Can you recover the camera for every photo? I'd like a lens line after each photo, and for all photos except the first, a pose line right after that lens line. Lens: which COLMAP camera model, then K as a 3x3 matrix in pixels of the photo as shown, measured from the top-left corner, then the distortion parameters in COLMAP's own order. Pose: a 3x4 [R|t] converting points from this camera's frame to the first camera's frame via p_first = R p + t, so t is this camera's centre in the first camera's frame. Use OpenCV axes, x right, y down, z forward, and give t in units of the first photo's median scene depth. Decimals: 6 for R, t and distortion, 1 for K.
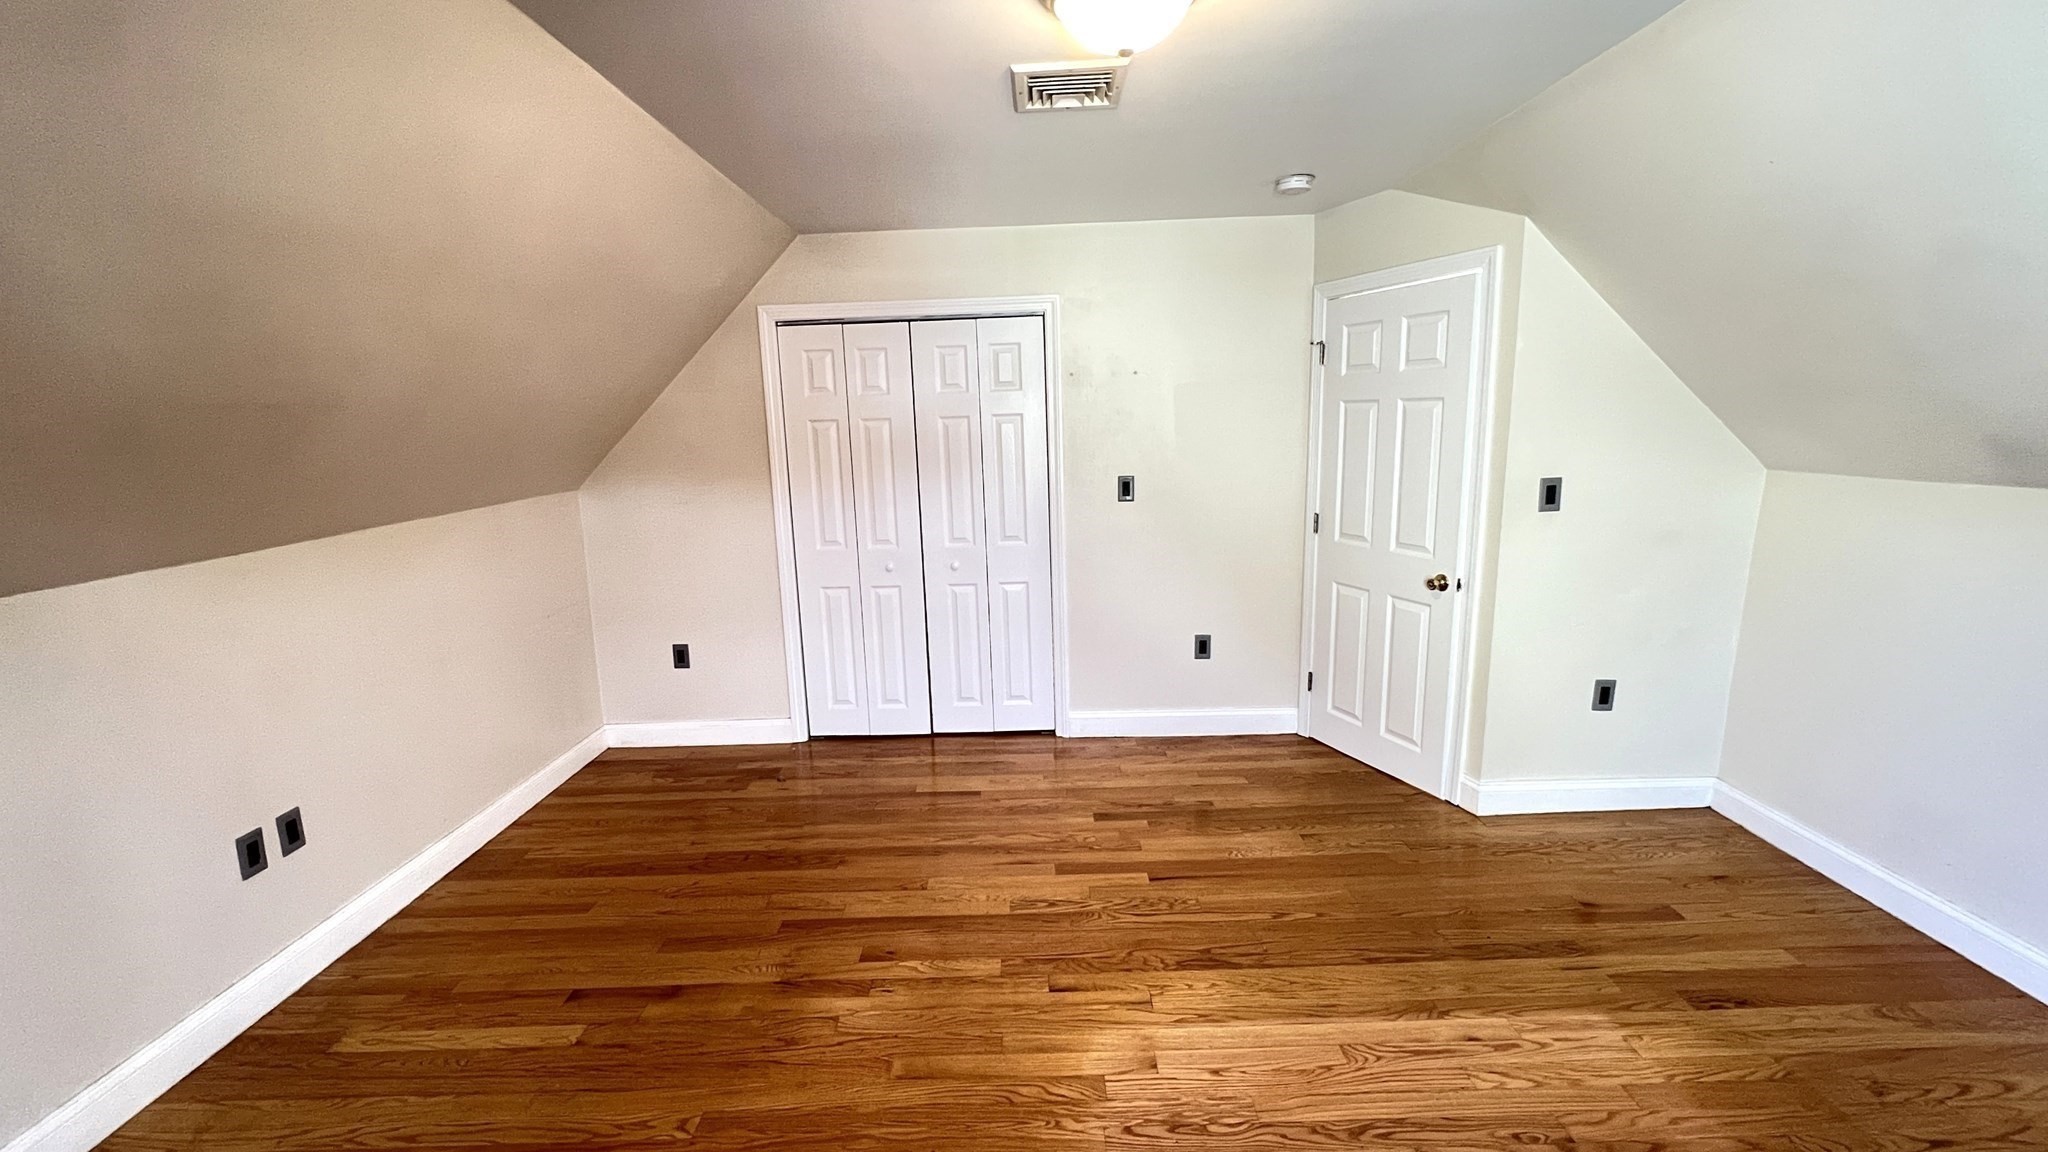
lens RADIAL K [[826.7, 0, 1024.0], [0, 826.7, 576.0], [0, 0, 1]] dist [-0.000222, 0.000123]
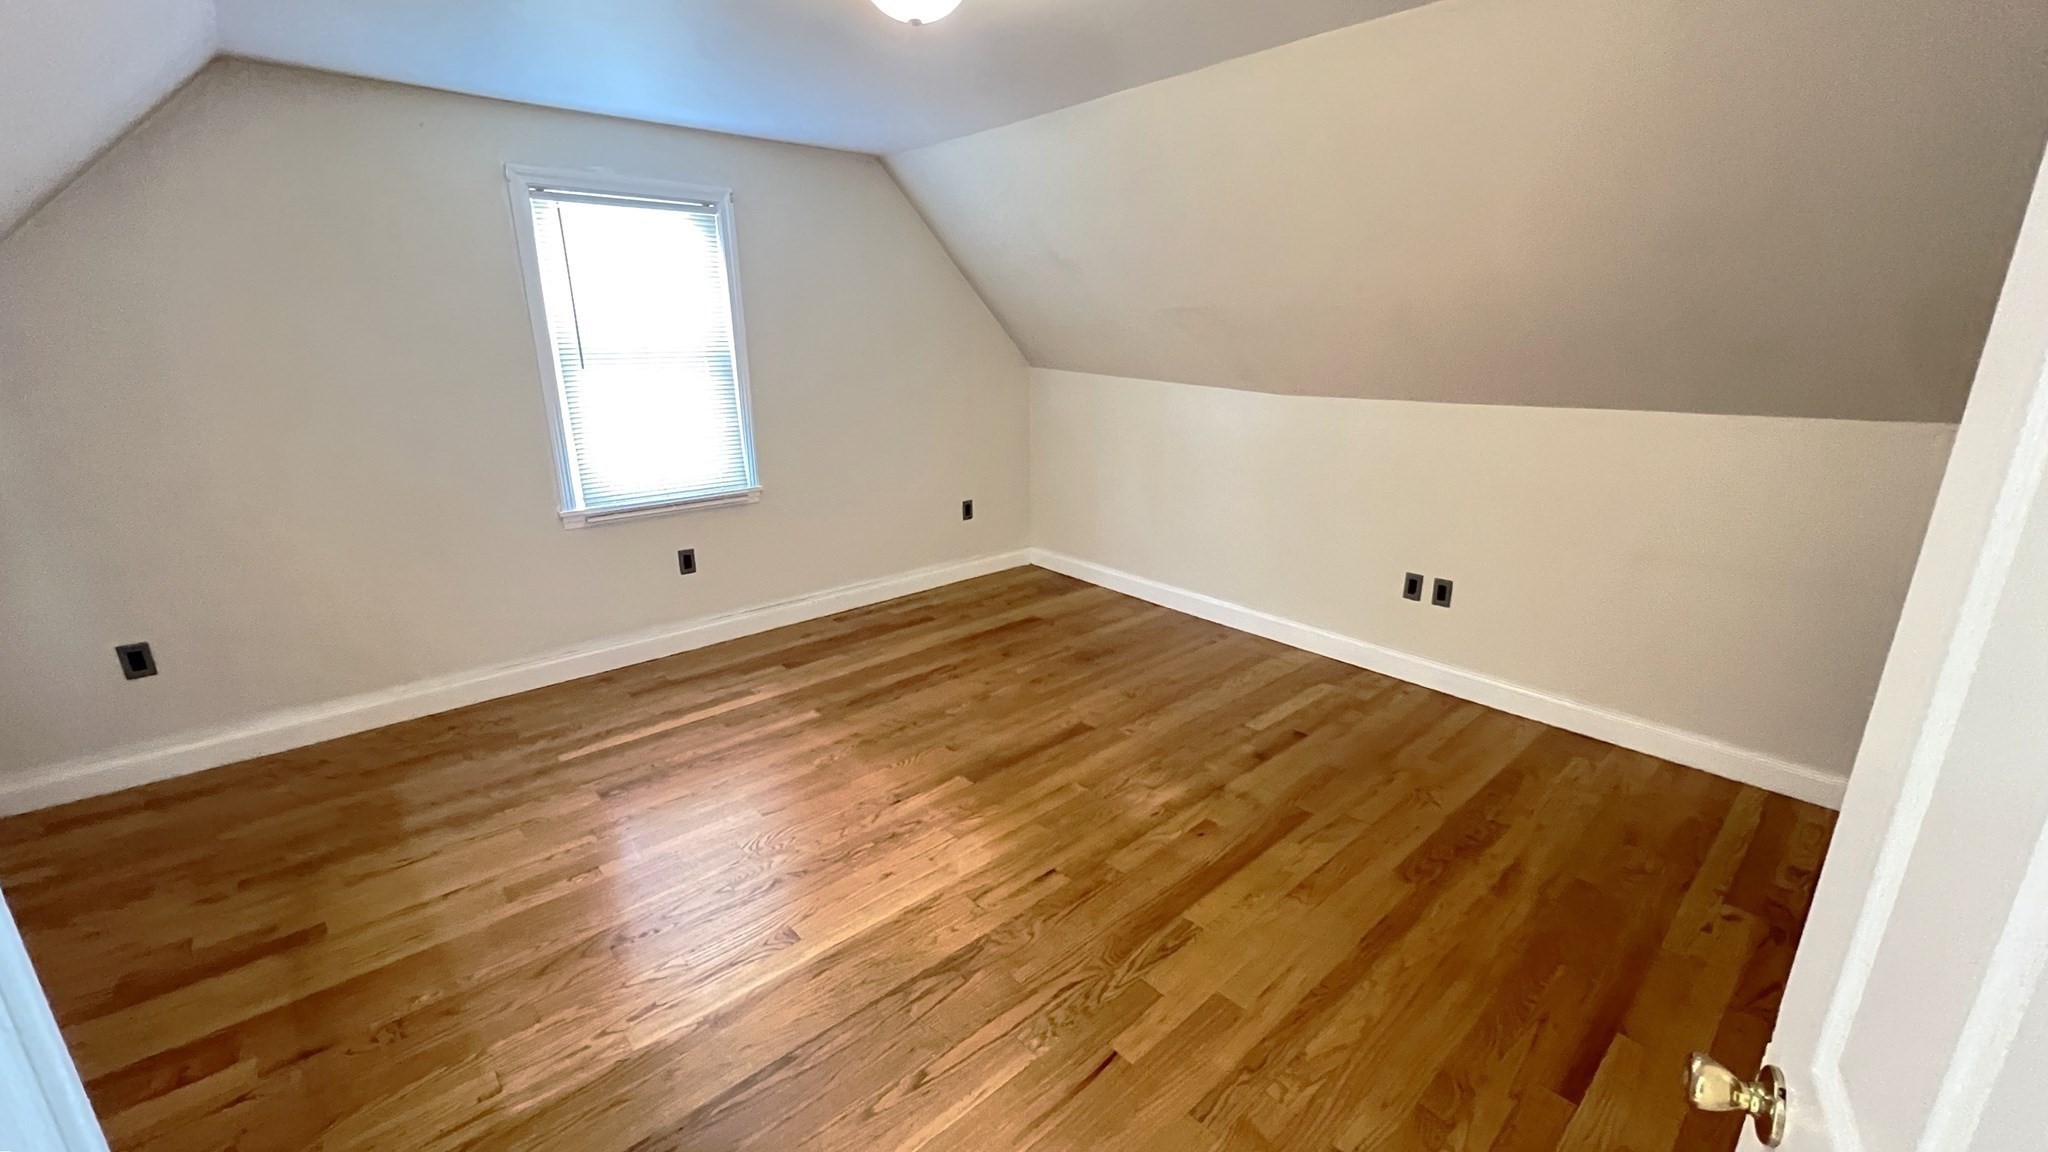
lens RADIAL K [[826.7, 0, 1024.0], [0, 826.7, 576.0], [0, 0, 1]] dist [-0.000222, 0.000123]
pose [[-0.731943, 0.226368, -0.642663, 0.644781], [-0.101389, 0.896514, 0.431257, -0.295561], [0.673780, 0.380814, -0.633247, 1.451994]]
